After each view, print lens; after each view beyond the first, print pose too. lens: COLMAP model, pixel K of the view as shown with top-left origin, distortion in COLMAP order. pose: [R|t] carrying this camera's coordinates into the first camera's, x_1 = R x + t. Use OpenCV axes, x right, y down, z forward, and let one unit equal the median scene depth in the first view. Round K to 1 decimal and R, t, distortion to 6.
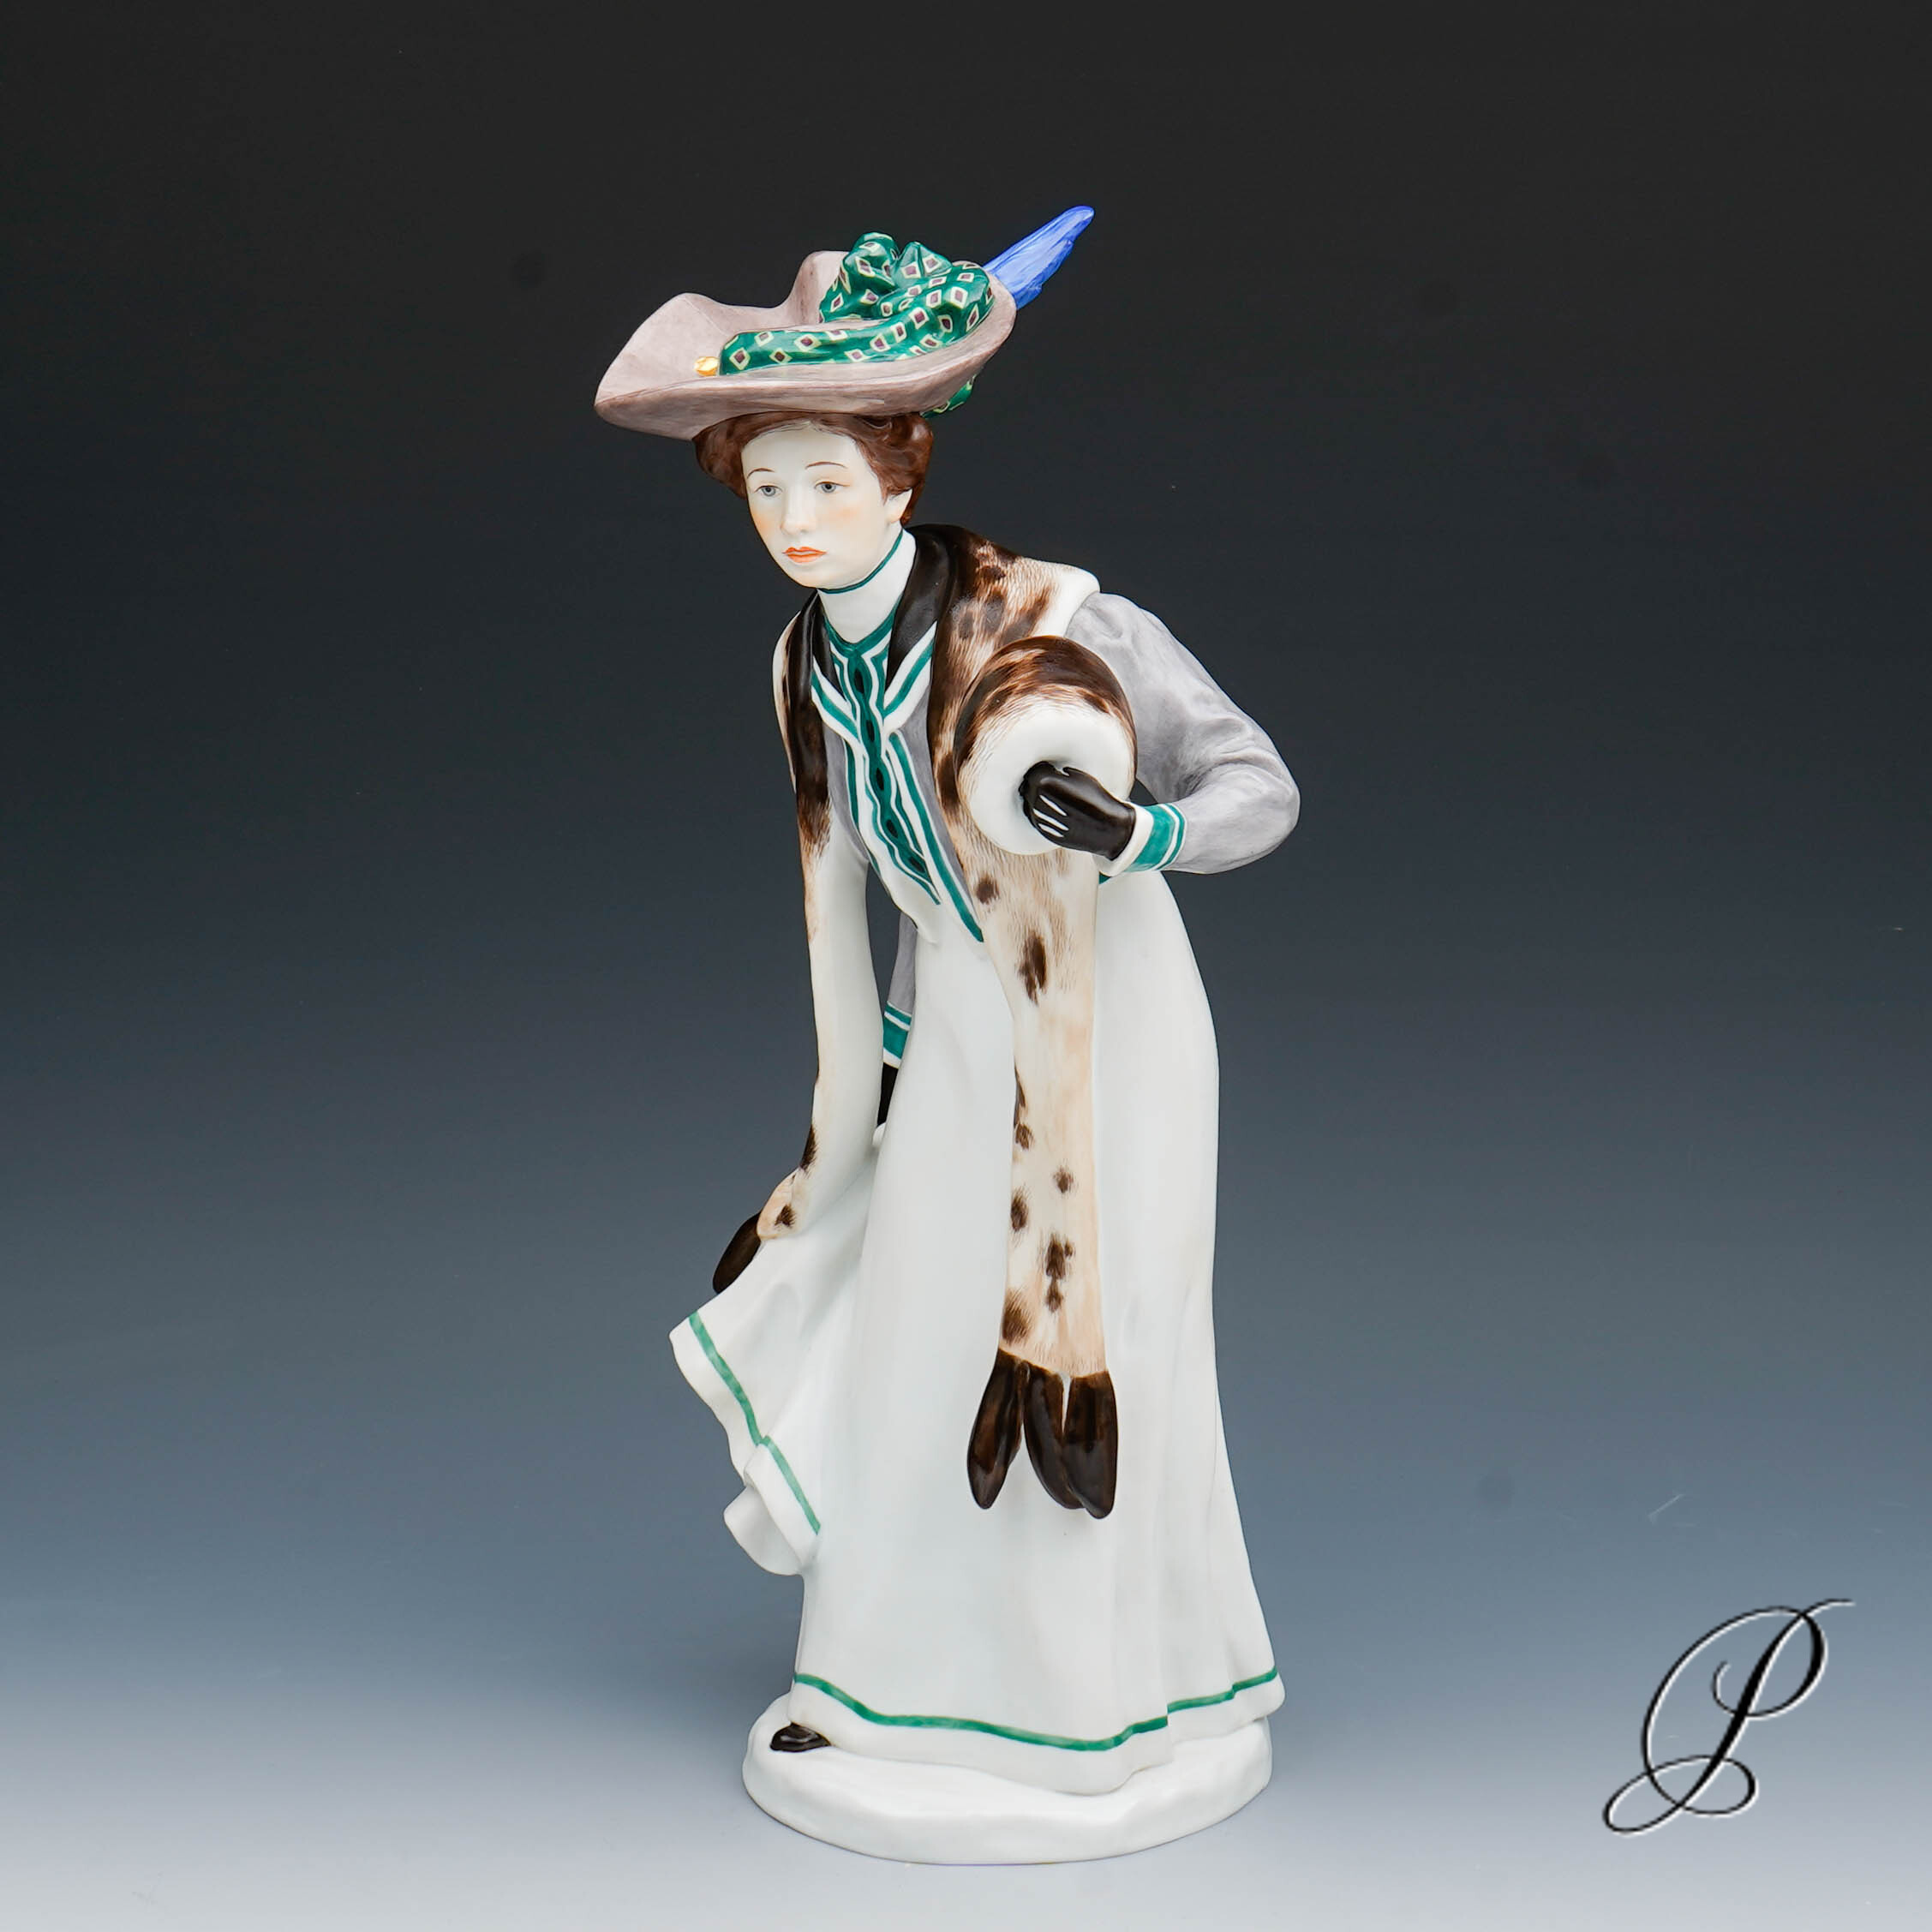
lens RADIAL K [[4704.7, 0, 966.2], [0, 4704.7, 752.3], [0, 0, 1]] dist [-0.022110, -3.766329]
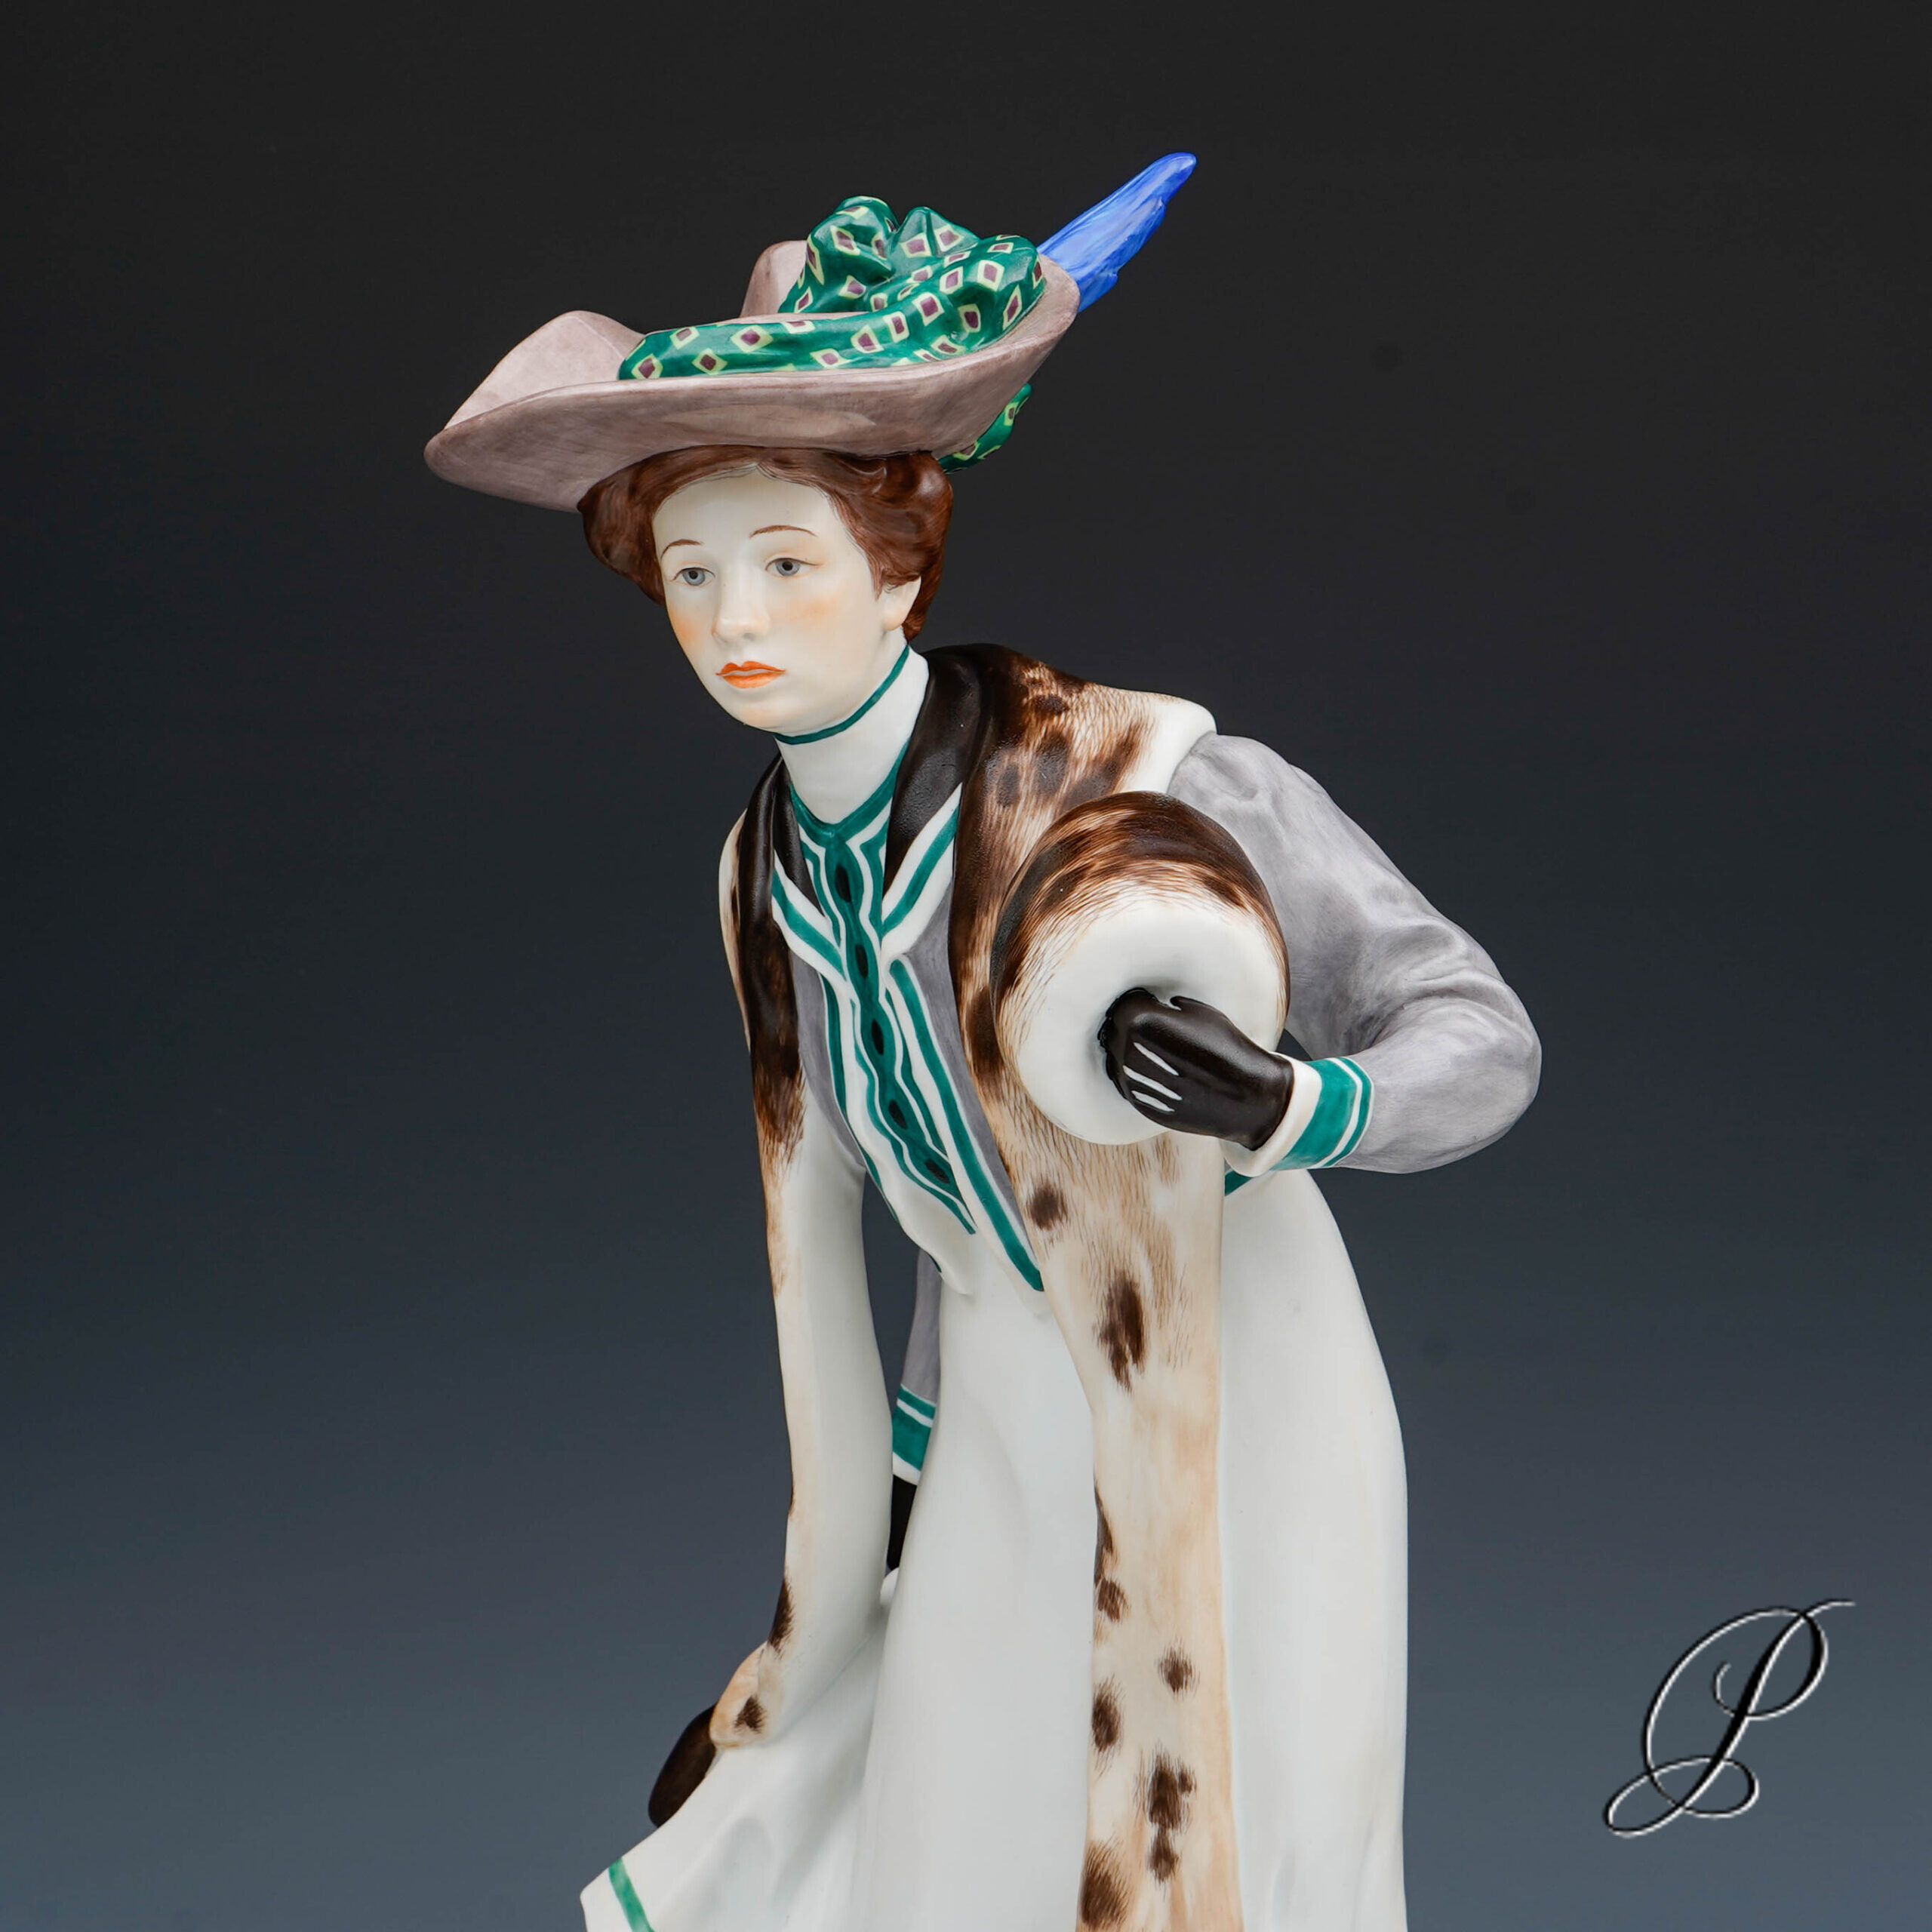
lens RADIAL K [[3869.6, 0, 1056.7], [0, 3869.6, 721.3], [0, 0, 1]] dist [-0.020012, 0.078541]
pose [[0.999845, -0.013985, 0.010742, 0.000968], [0.015069, 0.993977, -0.108549, 0.020810], [-0.009160, 0.108694, 0.994033, 0.476989]]
